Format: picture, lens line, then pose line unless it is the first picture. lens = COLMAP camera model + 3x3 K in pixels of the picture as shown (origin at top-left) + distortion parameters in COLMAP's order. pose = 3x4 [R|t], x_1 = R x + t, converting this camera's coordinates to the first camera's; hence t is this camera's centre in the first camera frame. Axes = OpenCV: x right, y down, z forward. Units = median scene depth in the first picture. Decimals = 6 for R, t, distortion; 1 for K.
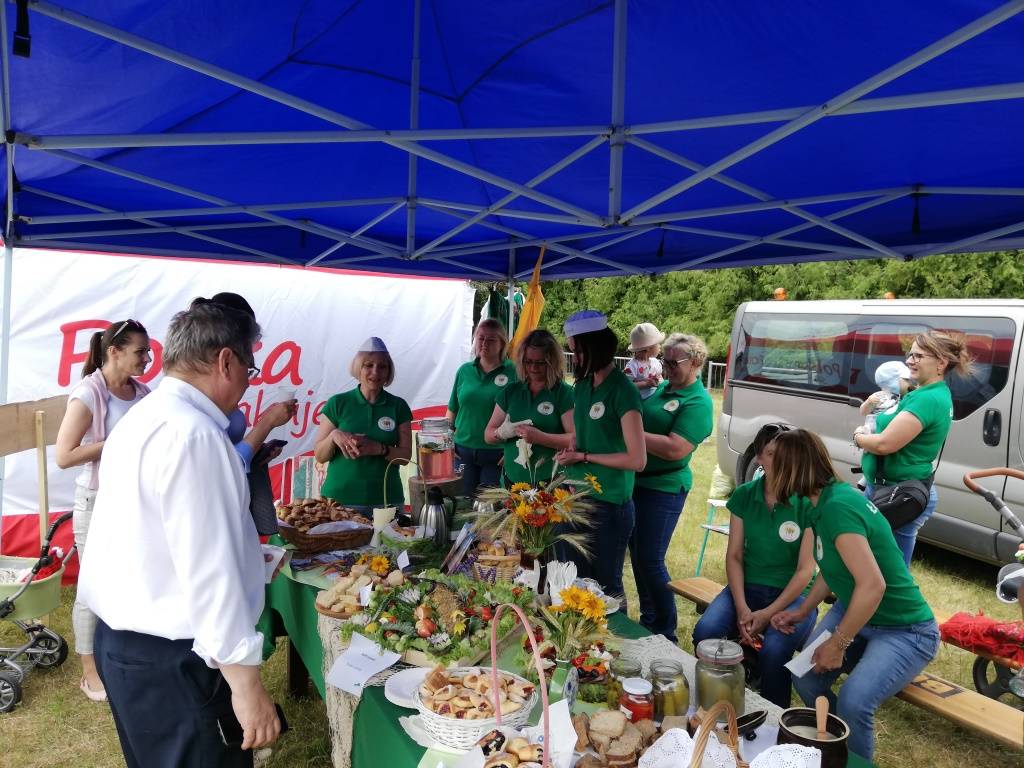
lens RADIAL K [[812.3, 0, 512.0], [0, 812.3, 384.0], [0, 0, 1]] dist [-0.003828, -0.001806]
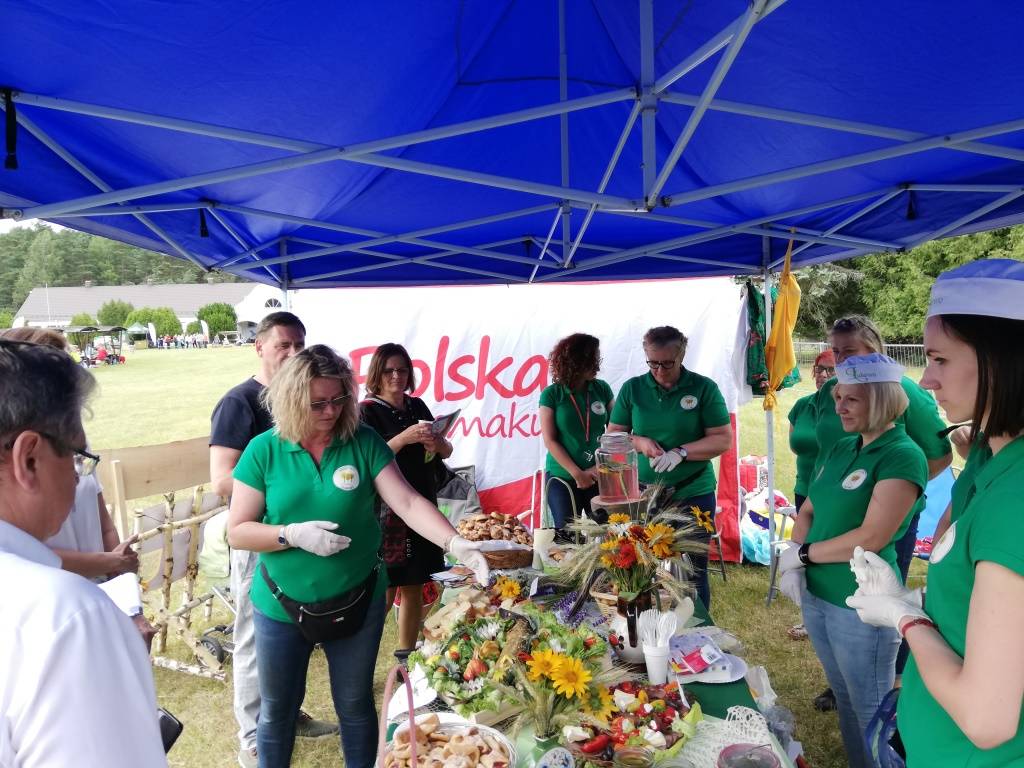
lens RADIAL K [[791.1, 0, 512.0], [0, 791.1, 384.0], [0, 0, 1]] dist [0.005855, 0.000315]
pose [[0.855636, -0.029591, -0.516732, 0.294534], [0.030612, 0.999510, -0.006549, -0.013720], [0.516673, -0.010214, 0.856122, 0.180272]]
